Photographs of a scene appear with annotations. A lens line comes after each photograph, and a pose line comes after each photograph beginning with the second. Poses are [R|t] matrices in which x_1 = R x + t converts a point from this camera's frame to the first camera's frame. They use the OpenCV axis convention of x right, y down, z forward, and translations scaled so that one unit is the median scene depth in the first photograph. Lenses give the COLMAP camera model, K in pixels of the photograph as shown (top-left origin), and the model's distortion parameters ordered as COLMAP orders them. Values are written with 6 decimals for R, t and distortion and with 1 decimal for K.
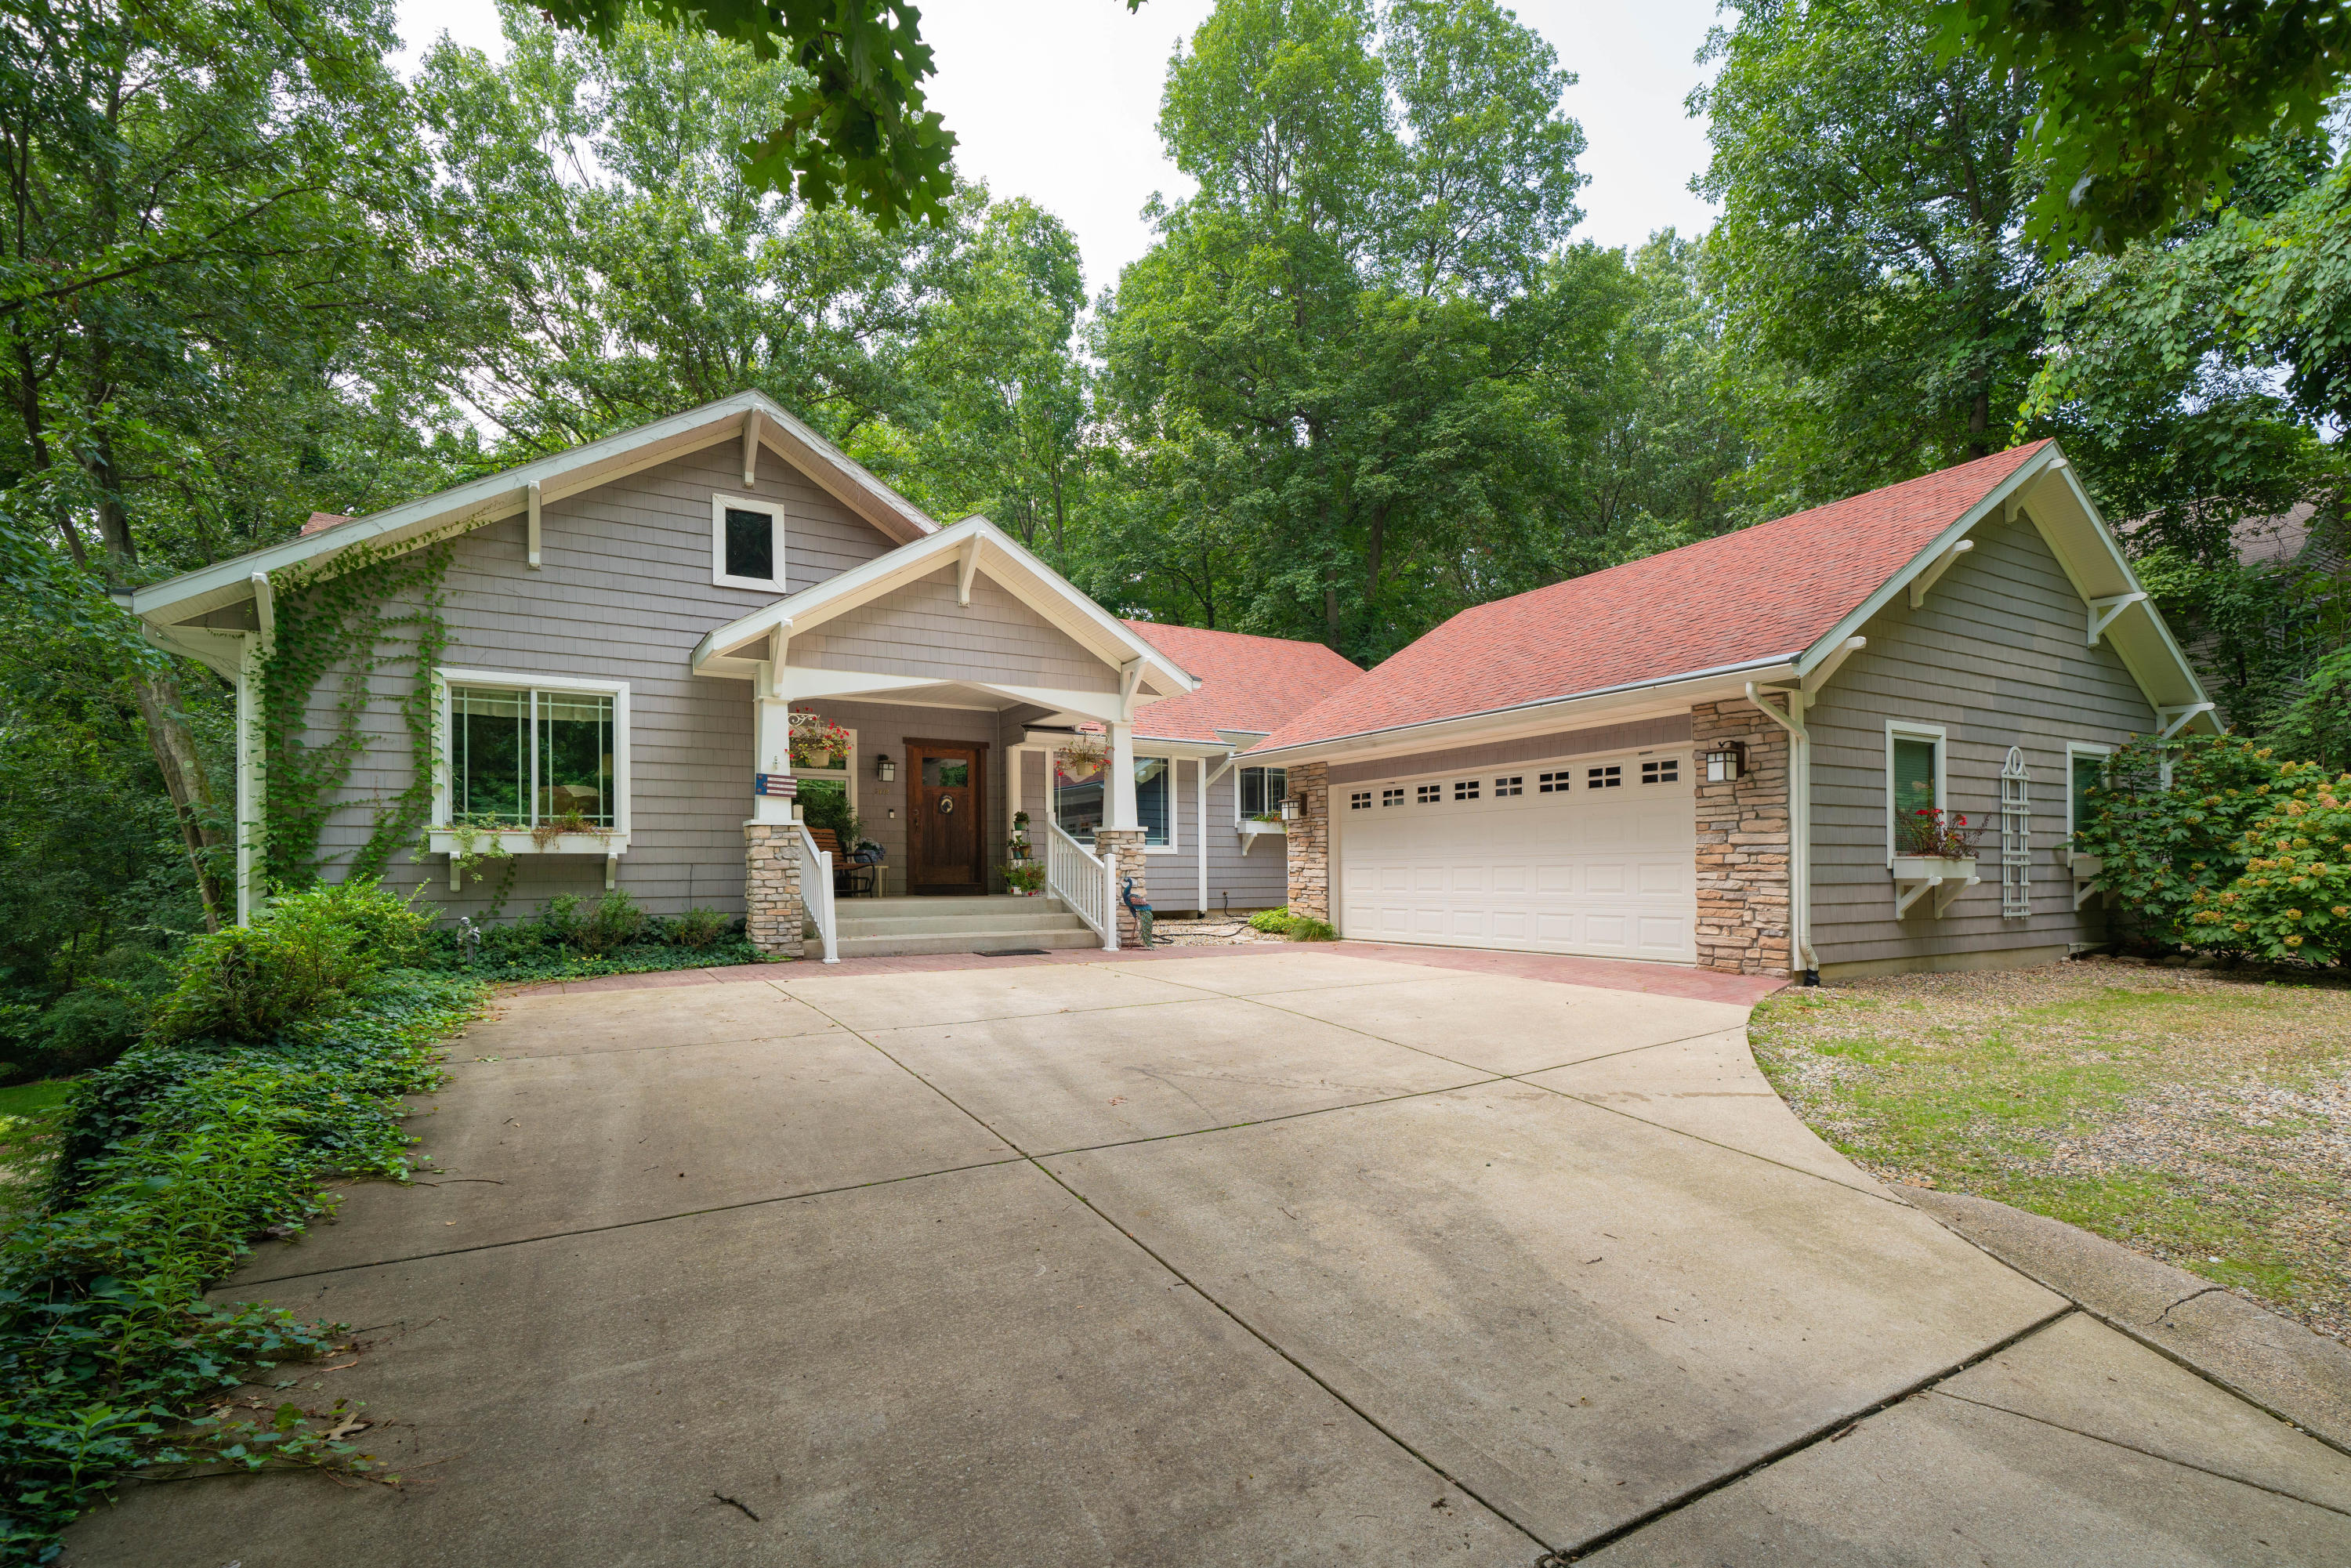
lens RADIAL K [[1066.5, 0, 1168.9], [0, 1066.5, 852.7], [0, 0, 1]] dist [-0.026368, 0.032151]
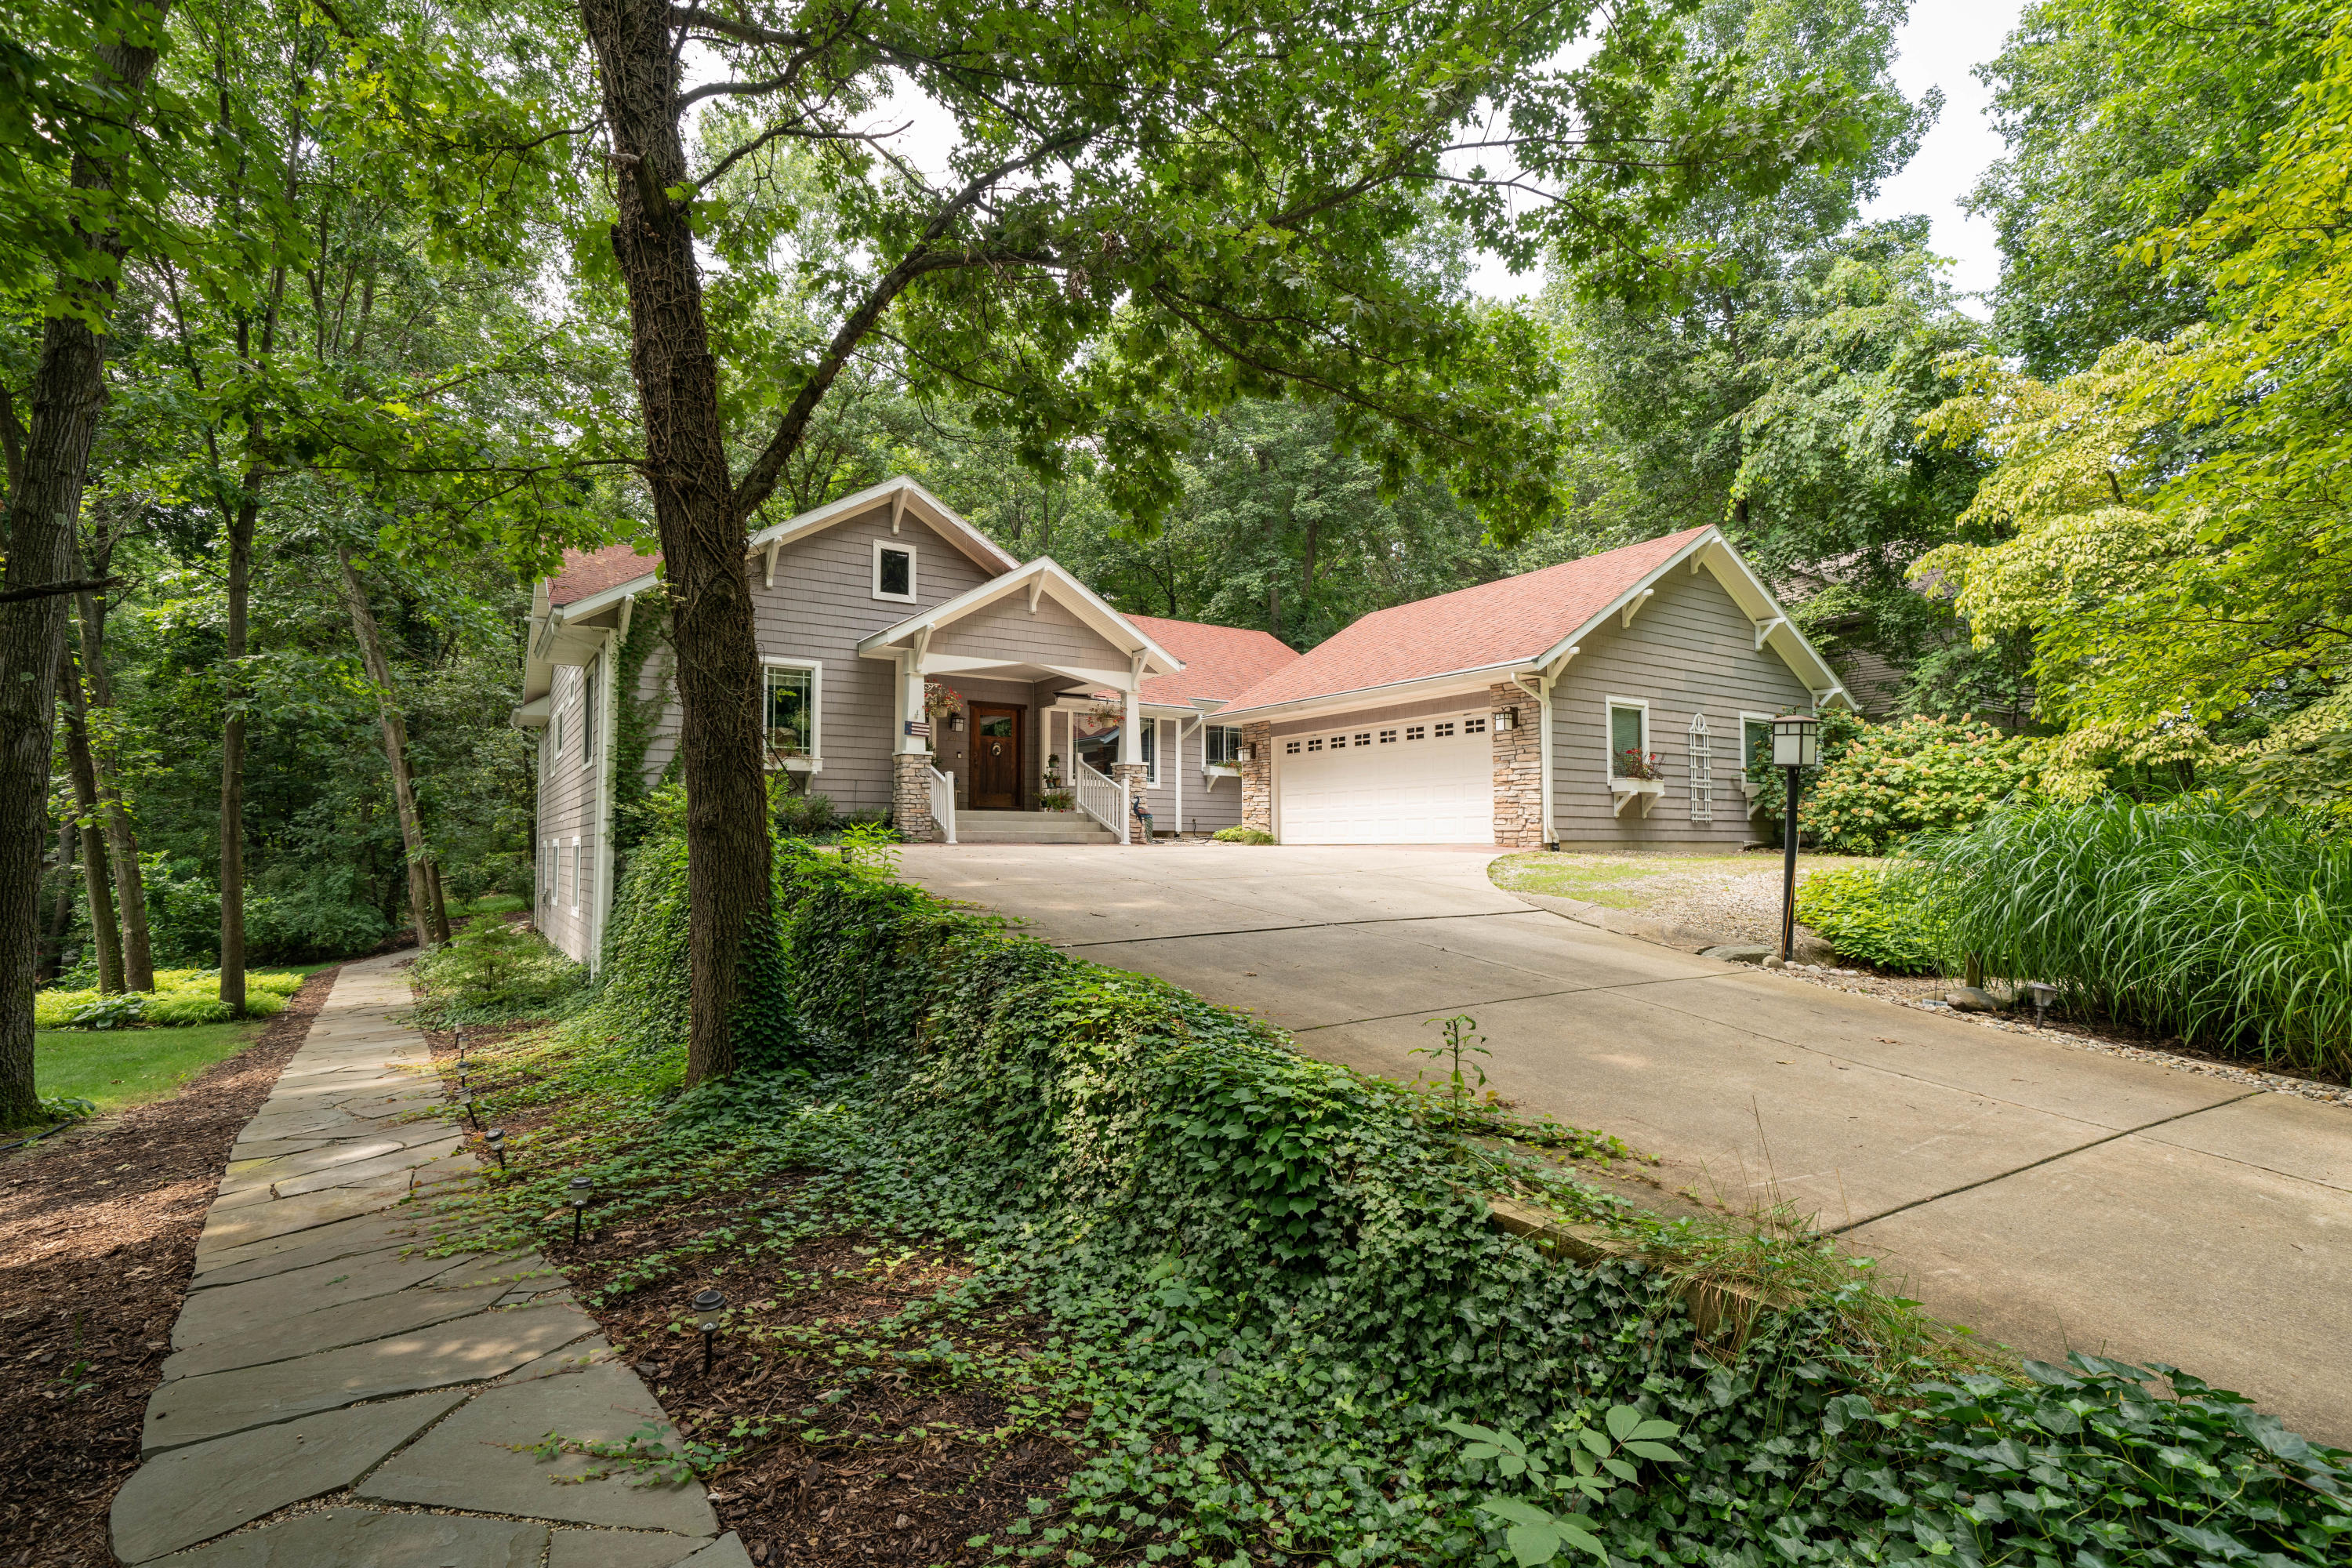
lens RADIAL K [[1074.4, 0, 1176.0], [0, 1074.4, 784.0], [0, 0, 1]] dist [0.002185, 0.000150]
pose [[0.998309, 0.007517, 0.057644, -0.068702], [-0.005369, 0.999289, -0.037330, 0.061726], [-0.057884, 0.036957, 0.997639, -0.490742]]
